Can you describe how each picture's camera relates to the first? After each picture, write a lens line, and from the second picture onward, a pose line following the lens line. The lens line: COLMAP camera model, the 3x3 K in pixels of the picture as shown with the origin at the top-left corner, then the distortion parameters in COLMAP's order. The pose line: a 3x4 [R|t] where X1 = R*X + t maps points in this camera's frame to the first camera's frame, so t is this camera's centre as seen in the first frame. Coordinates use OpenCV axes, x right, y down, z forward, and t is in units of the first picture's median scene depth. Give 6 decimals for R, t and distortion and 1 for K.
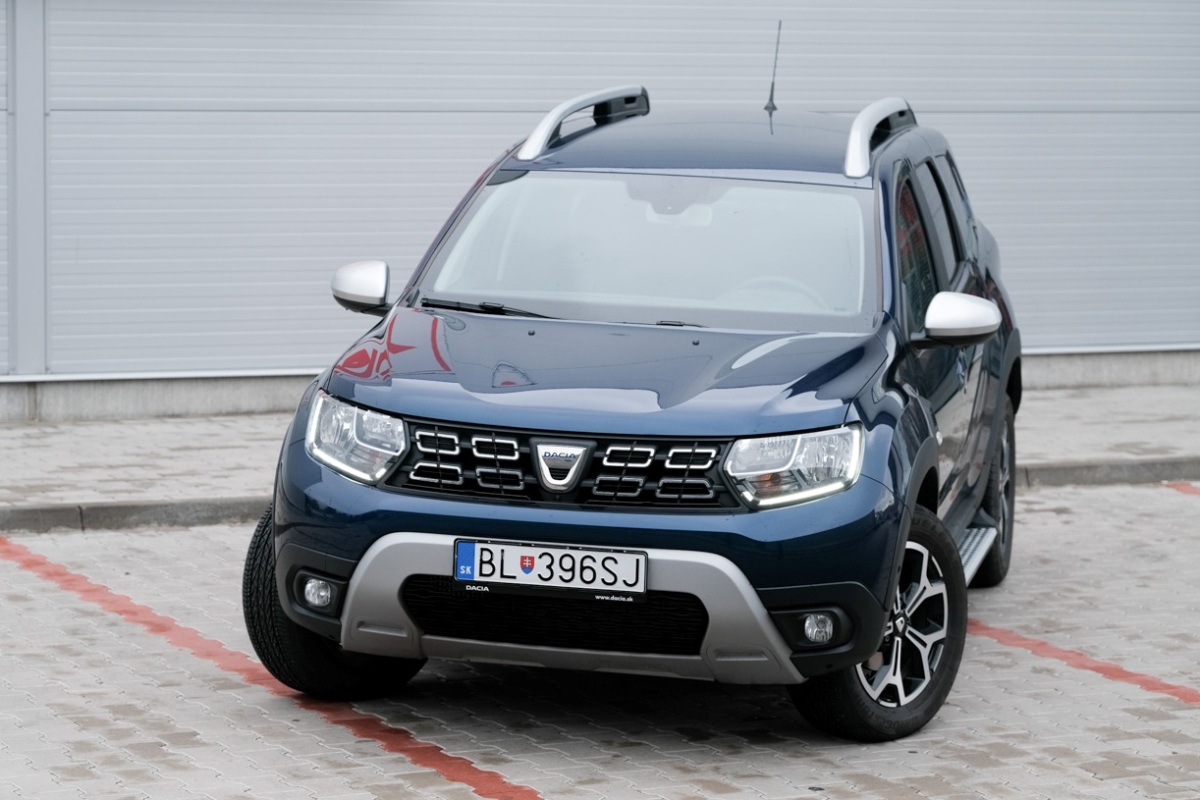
lens RADIAL K [[3411.3, 0, 599.9], [0, 3411.3, 401.4], [0, 0, 1]] dist [0.068907, 0.000000]
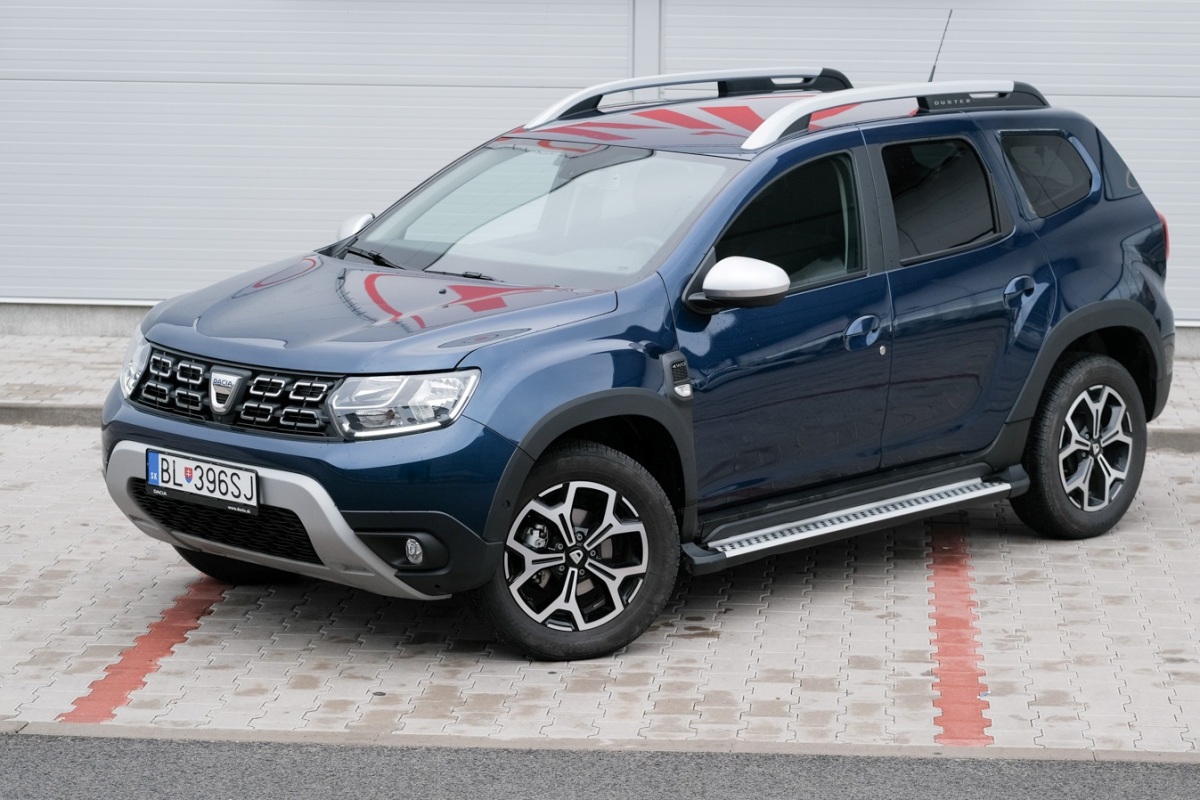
lens RADIAL K [[2843.5, 0, 602.8], [0, 2843.5, 401.0], [0, 0, 1]] dist [0.019438, 0.000000]
pose [[0.897789, 0.059427, -0.436397, 0.521112], [-0.050364, 0.998208, 0.032318, -0.015278], [0.437536, -0.007036, 0.899173, 0.194997]]
